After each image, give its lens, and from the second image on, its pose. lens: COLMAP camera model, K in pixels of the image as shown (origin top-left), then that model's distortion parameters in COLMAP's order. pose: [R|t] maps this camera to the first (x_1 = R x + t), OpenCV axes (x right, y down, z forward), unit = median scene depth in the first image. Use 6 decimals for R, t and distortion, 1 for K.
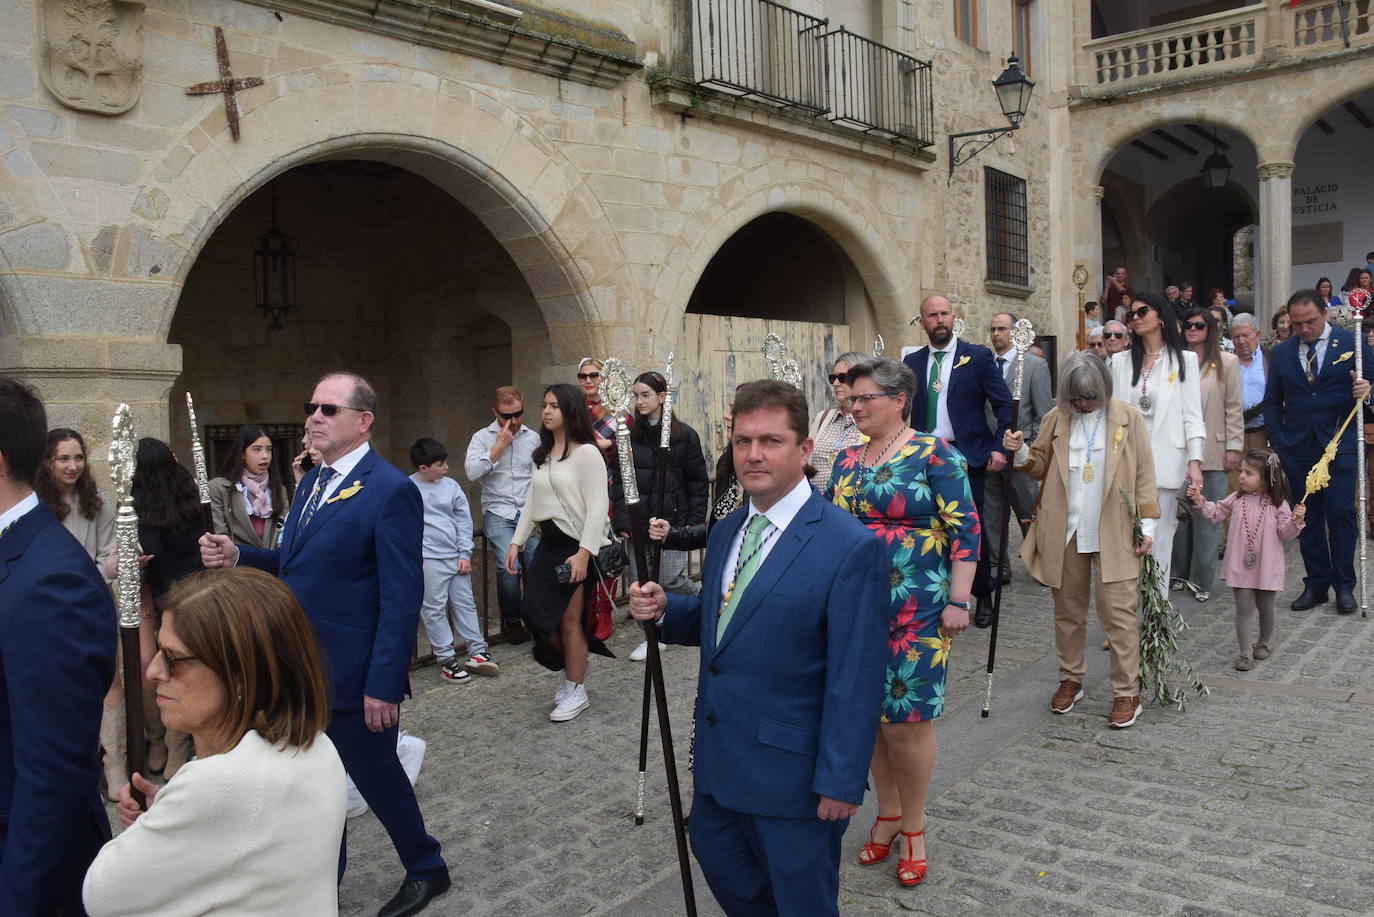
lens RADIAL K [[1076.3, 0, 691.9], [0, 1076.3, 474.2], [0, 0, 1]] dist [-0.159010, 0.119763]
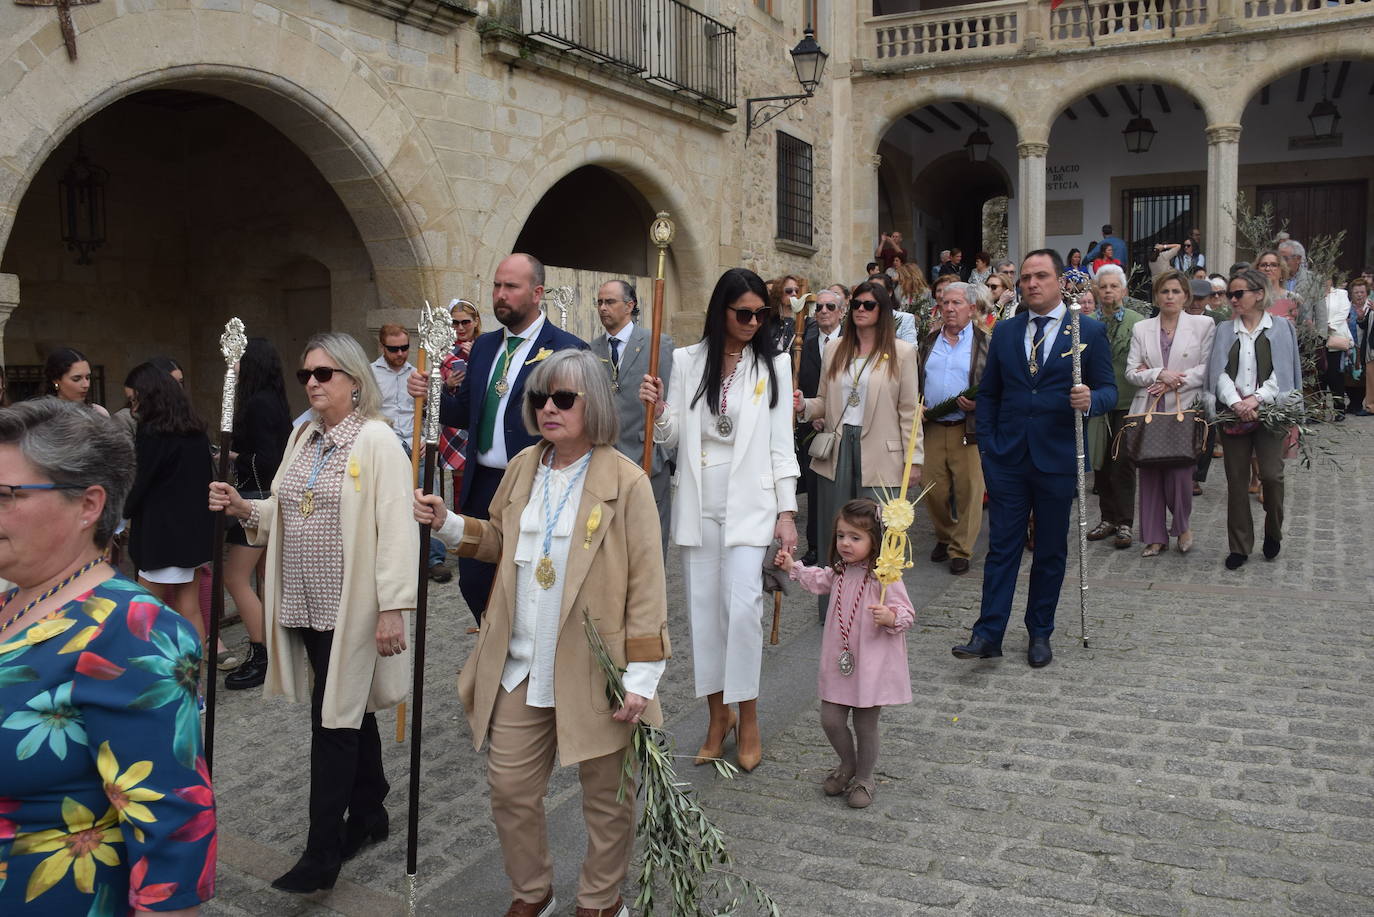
lens RADIAL K [[1076.3, 0, 691.9], [0, 1076.3, 474.2], [0, 0, 1]] dist [-0.159010, 0.119763]
pose [[0.973259, -0.007686, 0.229581, -0.061708], [-0.001831, 0.999149, 0.041215, 0.010228], [-0.229703, -0.040533, 0.972416, -0.033317]]
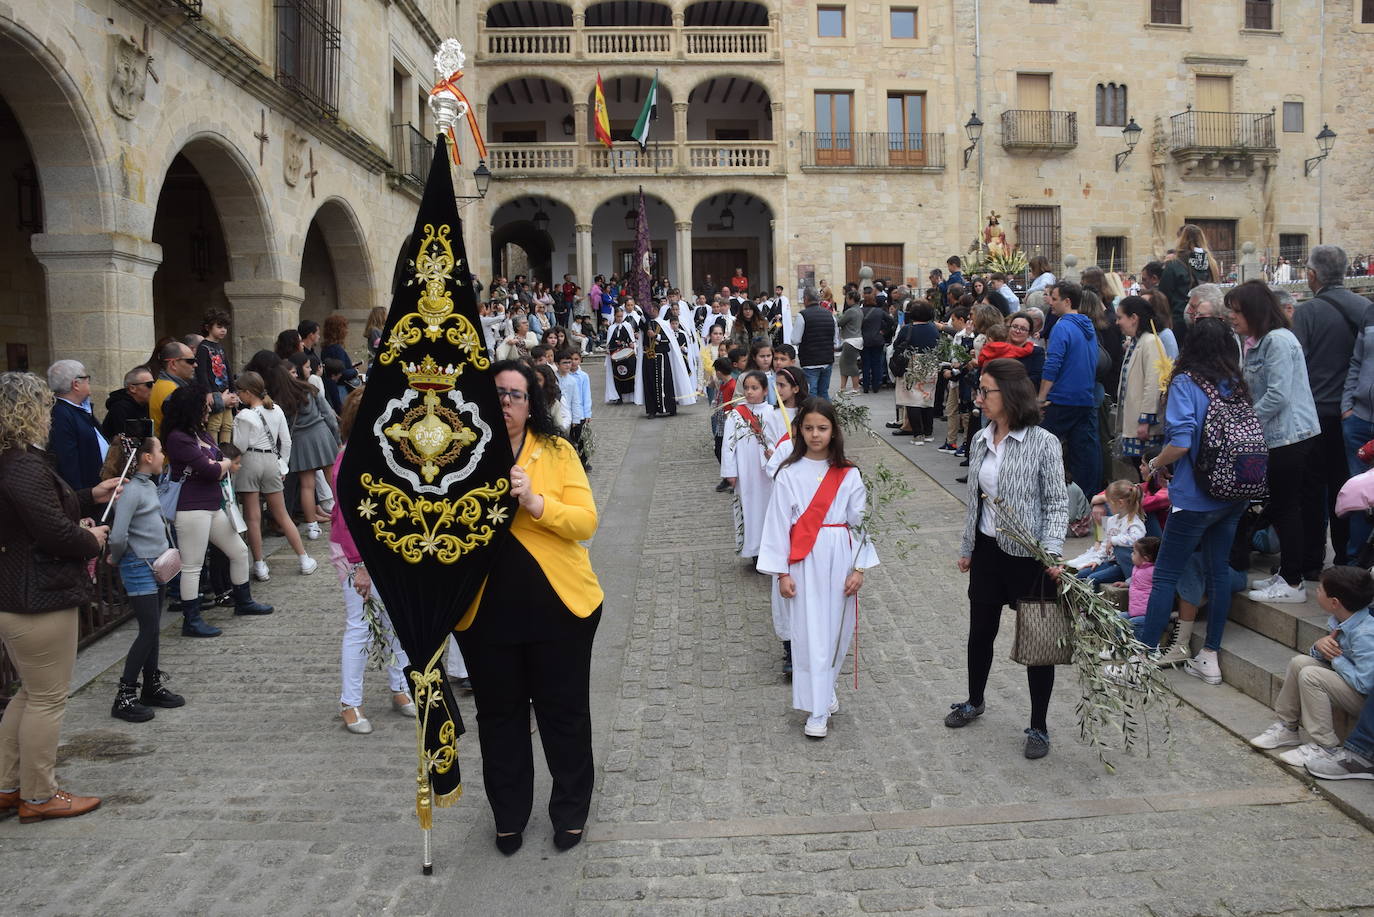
lens RADIAL K [[1057.9, 0, 688.6], [0, 1057.9, 469.4], [0, 0, 1]] dist [-0.161018, 0.113033]
pose [[0.718314, -0.046900, 0.694137, -0.830998], [0.045241, 0.998762, 0.020665, 0.158966], [-0.694247, 0.016559, 0.719546, -0.680917]]
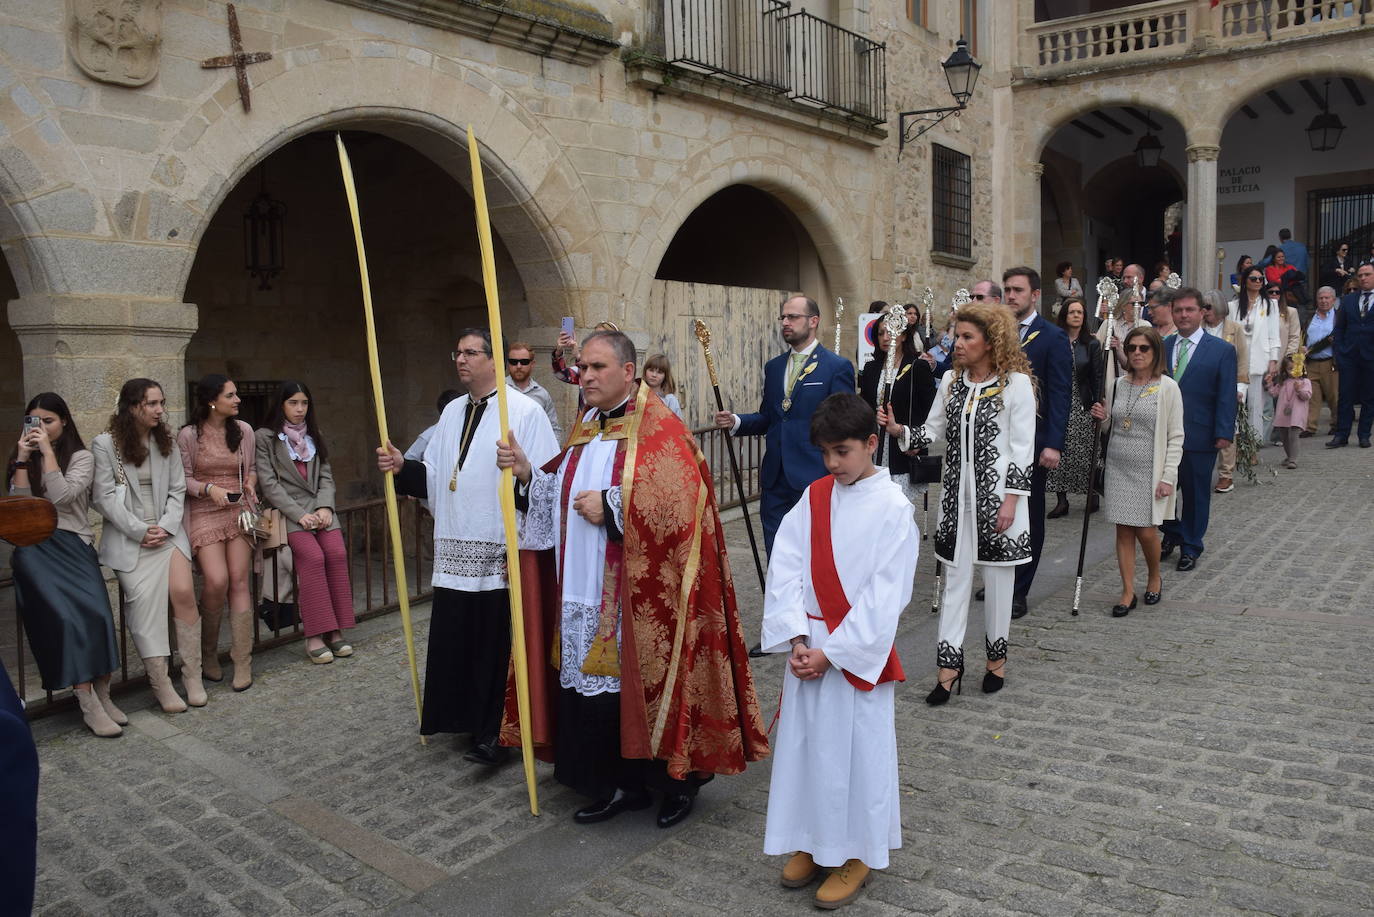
lens RADIAL K [[1076.3, 0, 691.9], [0, 1076.3, 474.2], [0, 0, 1]] dist [-0.159010, 0.119763]
pose [[0.998278, 0.004665, 0.058473, -0.026245], [-0.006597, 0.999437, 0.032895, 0.006561], [-0.058286, -0.033224, 0.997747, -0.057920]]
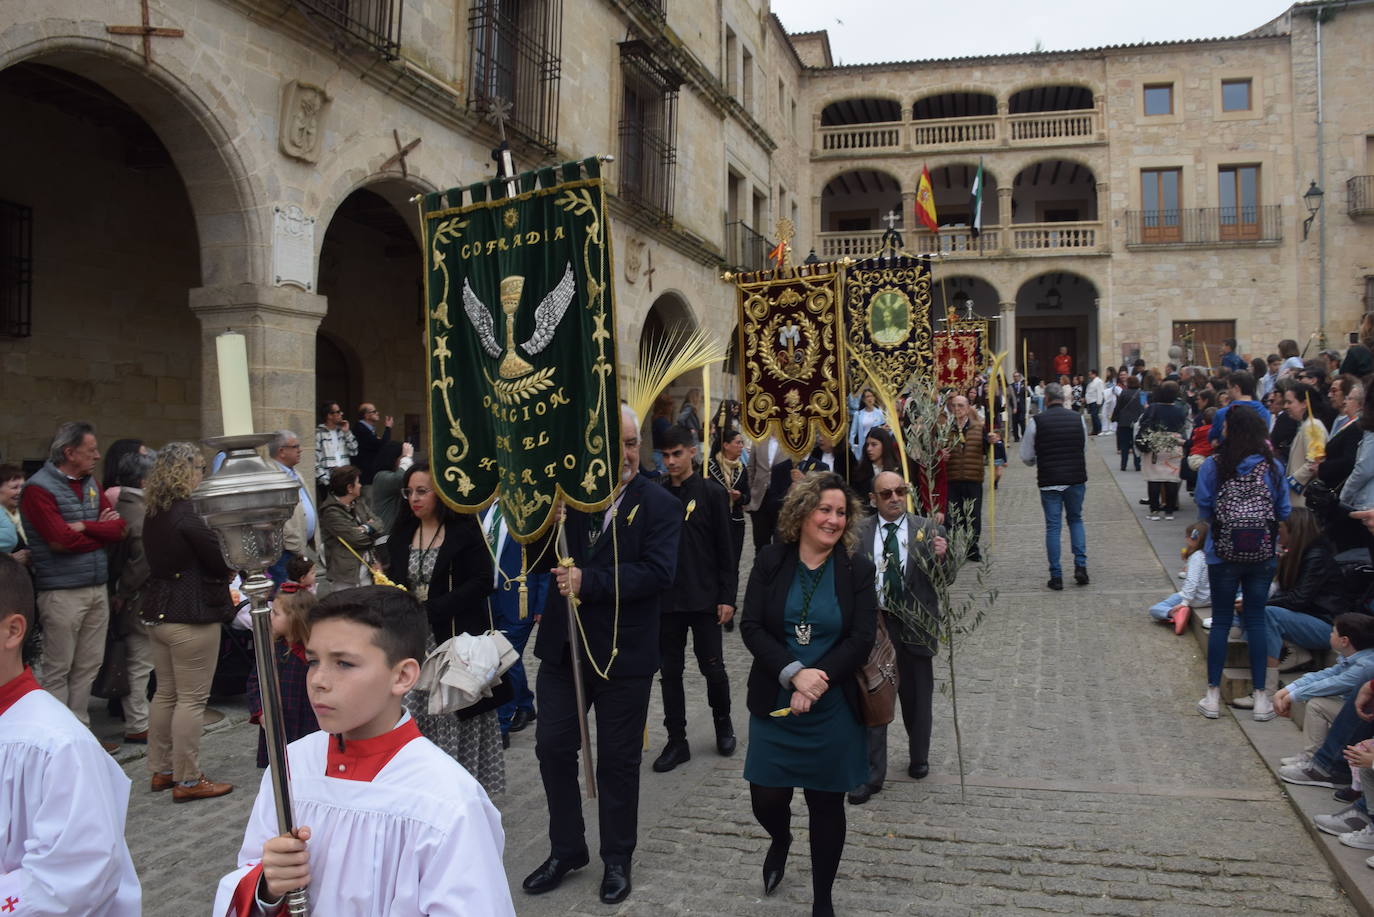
lens RADIAL K [[1056.5, 0, 695.7], [0, 1056.5, 467.9], [0, 0, 1]] dist [-0.162898, 0.106945]
pose [[0.904888, 0.019054, 0.425222, -0.843688], [0.006627, 0.998246, -0.058834, 0.170232], [-0.425597, 0.056056, 0.903175, -0.828136]]
